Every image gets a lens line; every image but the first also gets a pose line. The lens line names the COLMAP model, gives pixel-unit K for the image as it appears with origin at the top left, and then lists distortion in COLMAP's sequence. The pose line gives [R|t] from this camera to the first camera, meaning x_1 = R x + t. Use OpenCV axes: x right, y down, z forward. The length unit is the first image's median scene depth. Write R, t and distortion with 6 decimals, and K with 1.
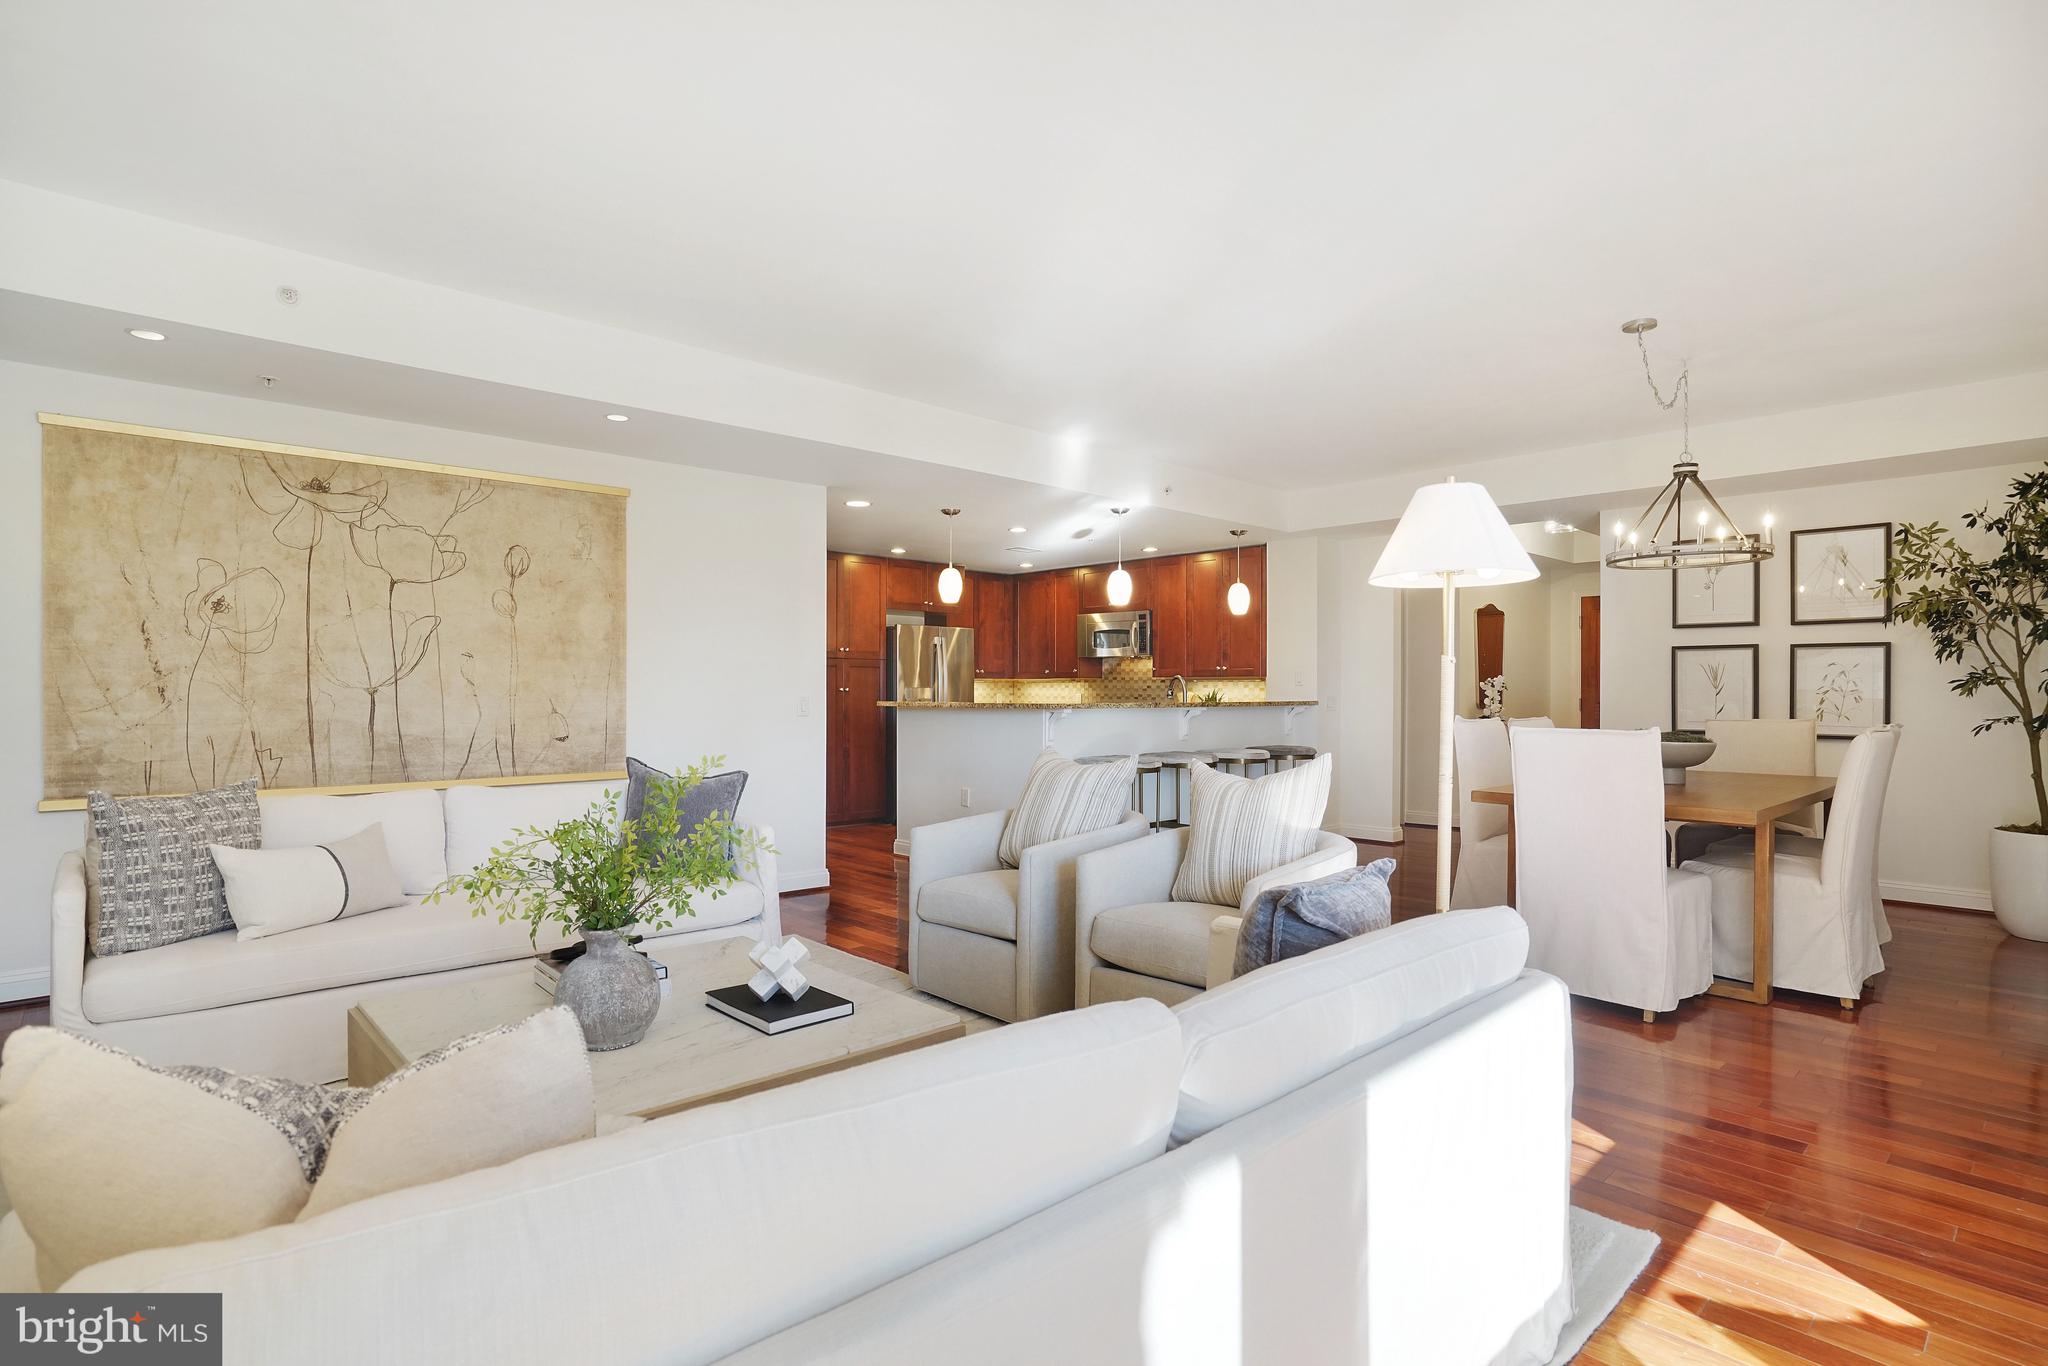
lens RADIAL K [[1019.7, 0, 1011.9], [0, 1019.7, 688.8], [0, 0, 1]] dist [-0.052605, 0.027566]
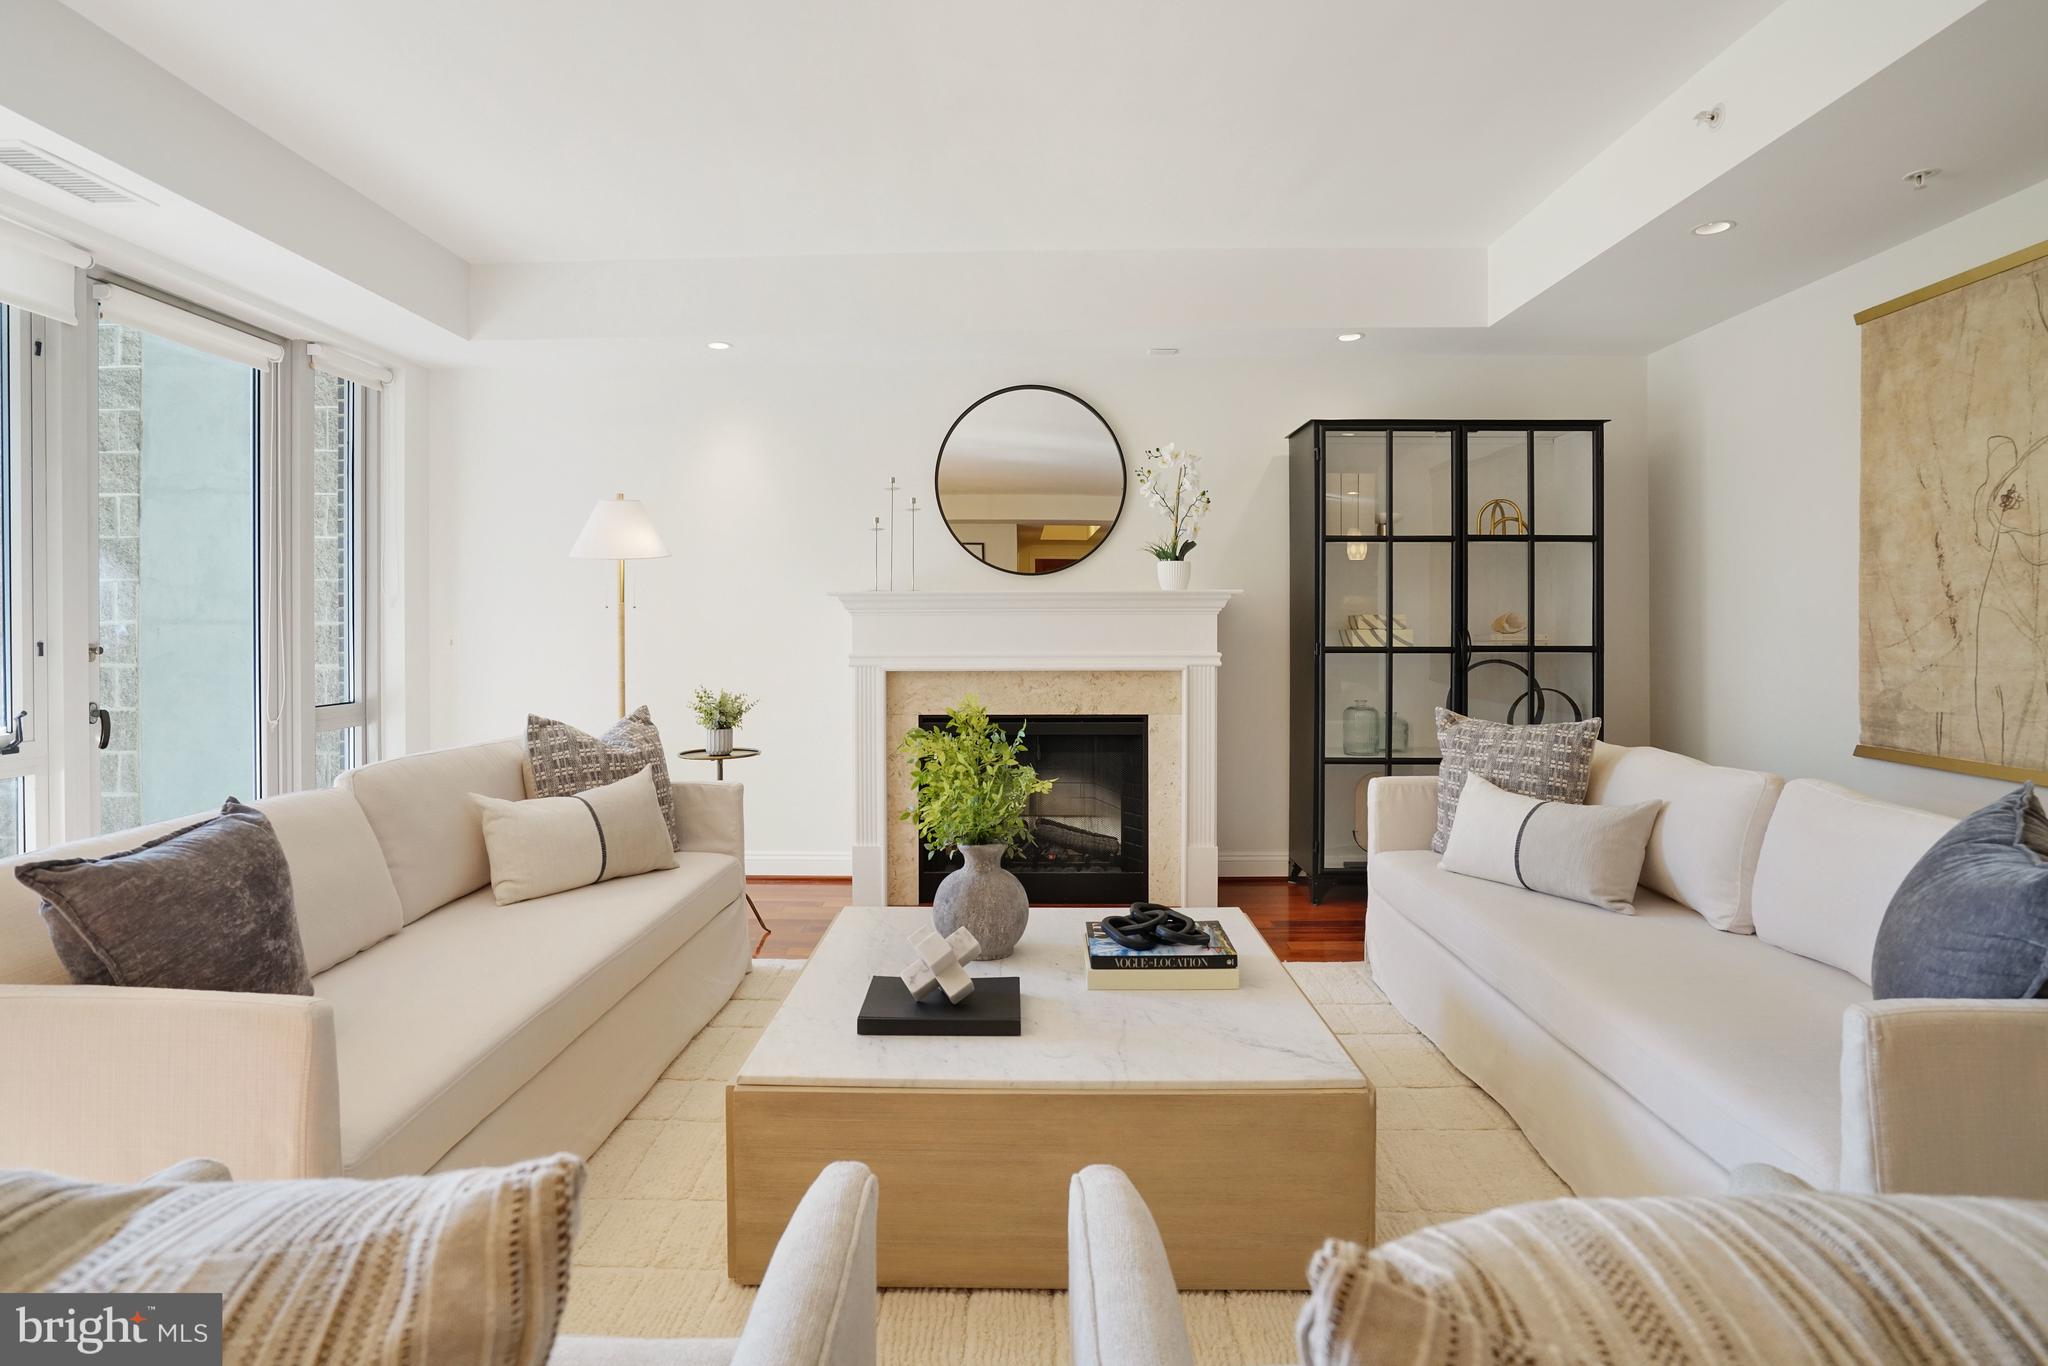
lens RADIAL K [[1041.1, 0, 998.9], [0, 1041.1, 630.9], [0, 0, 1]] dist [-0.057128, 0.030320]
pose [[-0.702065, 0.003711, -0.712103, 0.180472], [0.000740, 0.999990, 0.004482, 0.004092], [0.712112, 0.002620, -0.702061, 0.874080]]
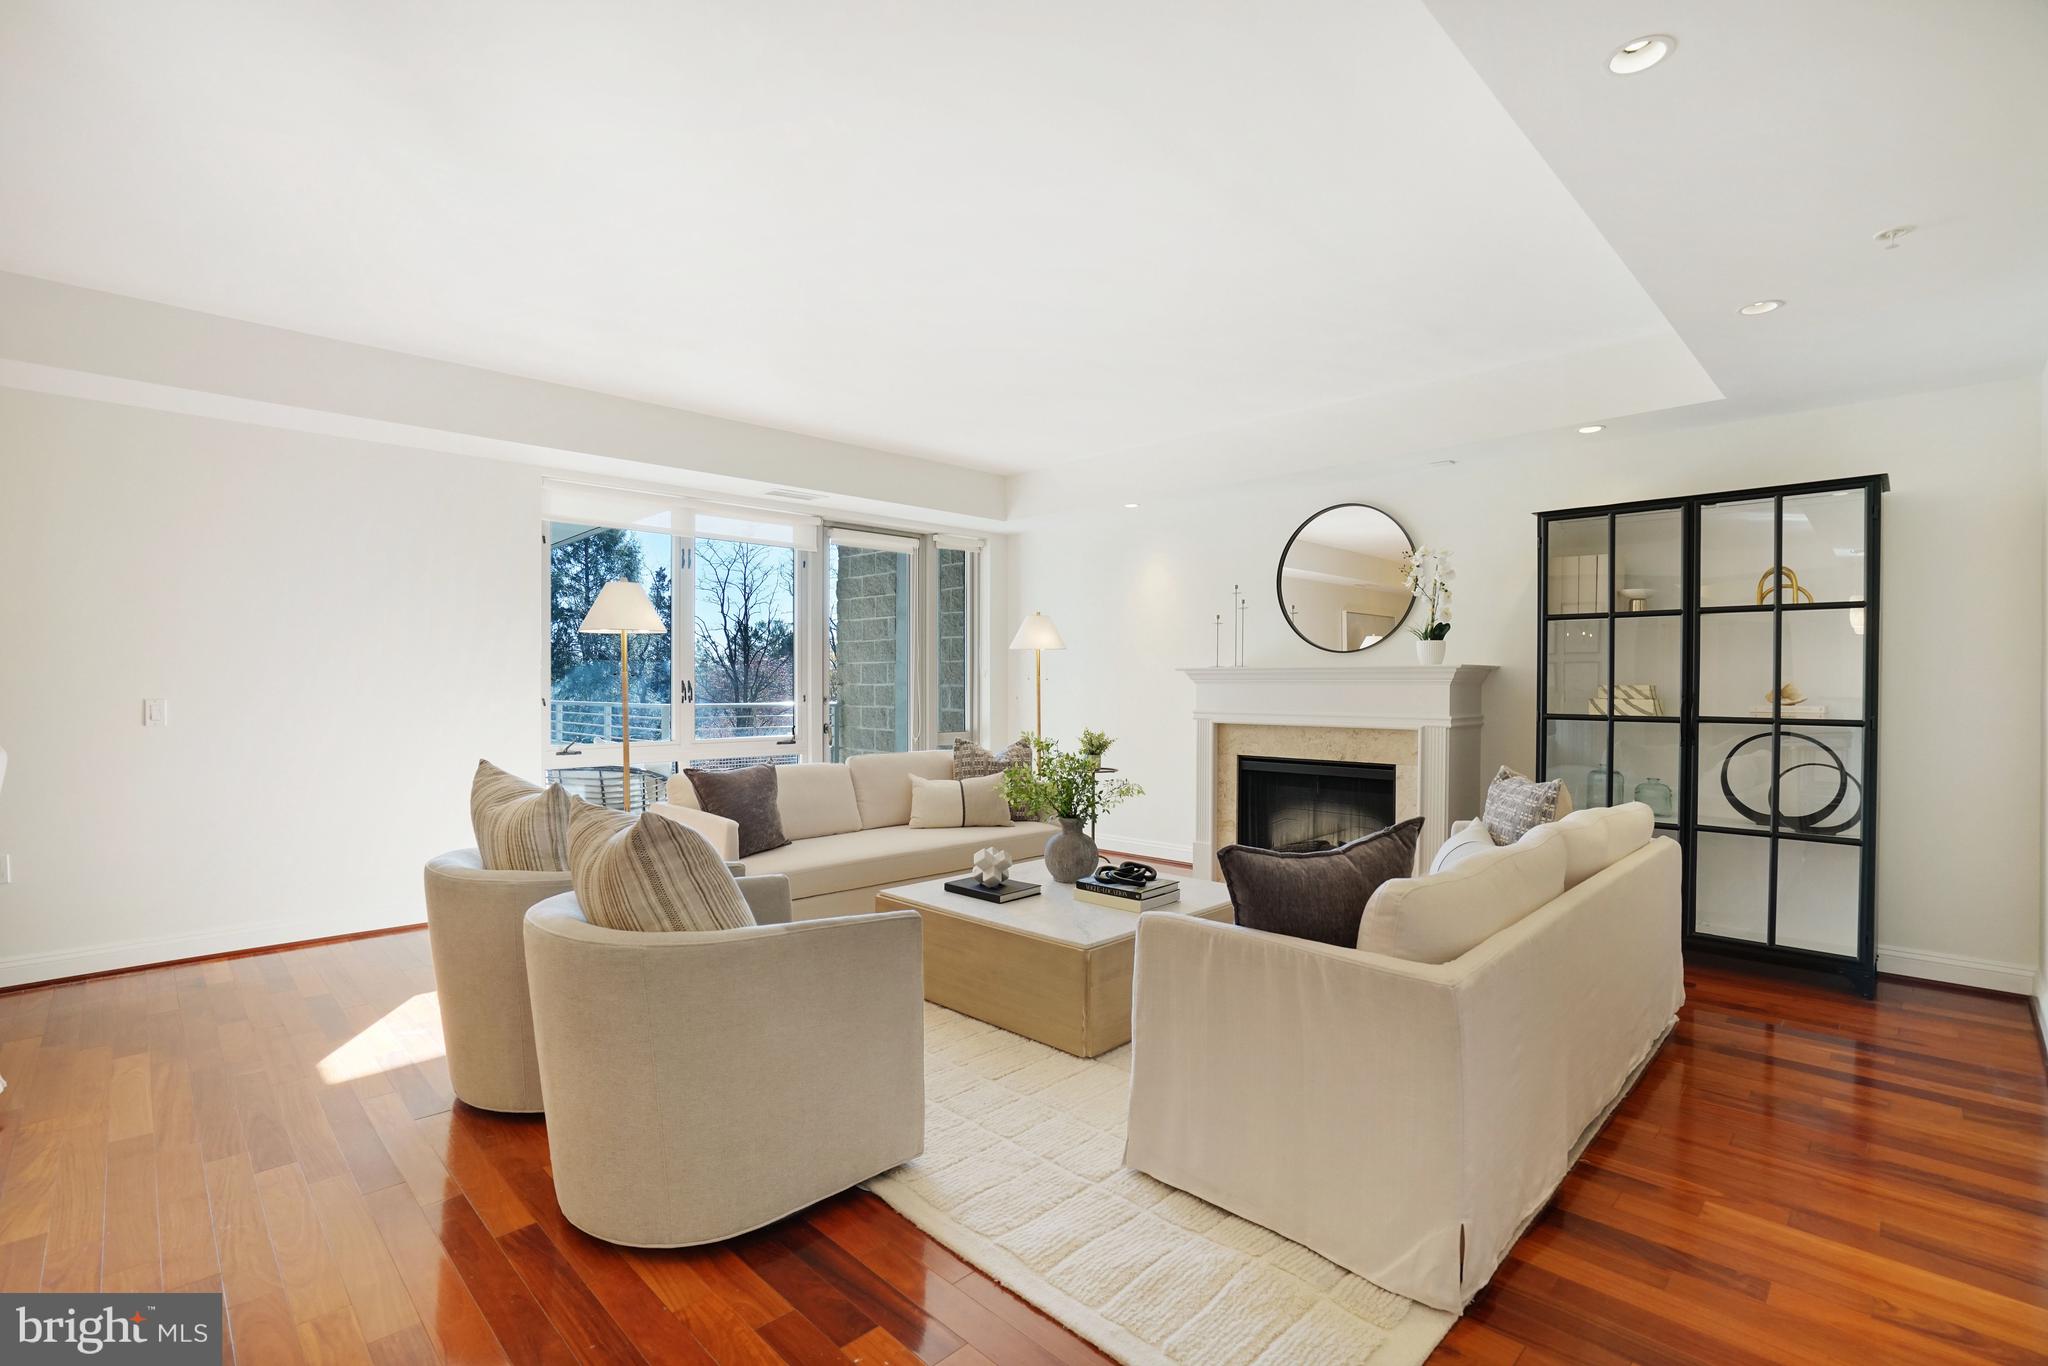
lens RADIAL K [[943.0, 0, 1004.2], [0, 943.0, 689.9], [0, 0, 1]] dist [-0.053071, 0.016603]
pose [[-0.999728, -0.002278, -0.023203, -0.112036], [-0.002483, 0.999958, 0.008798, -0.007905], [0.023182, 0.008854, -0.999692, 1.344978]]
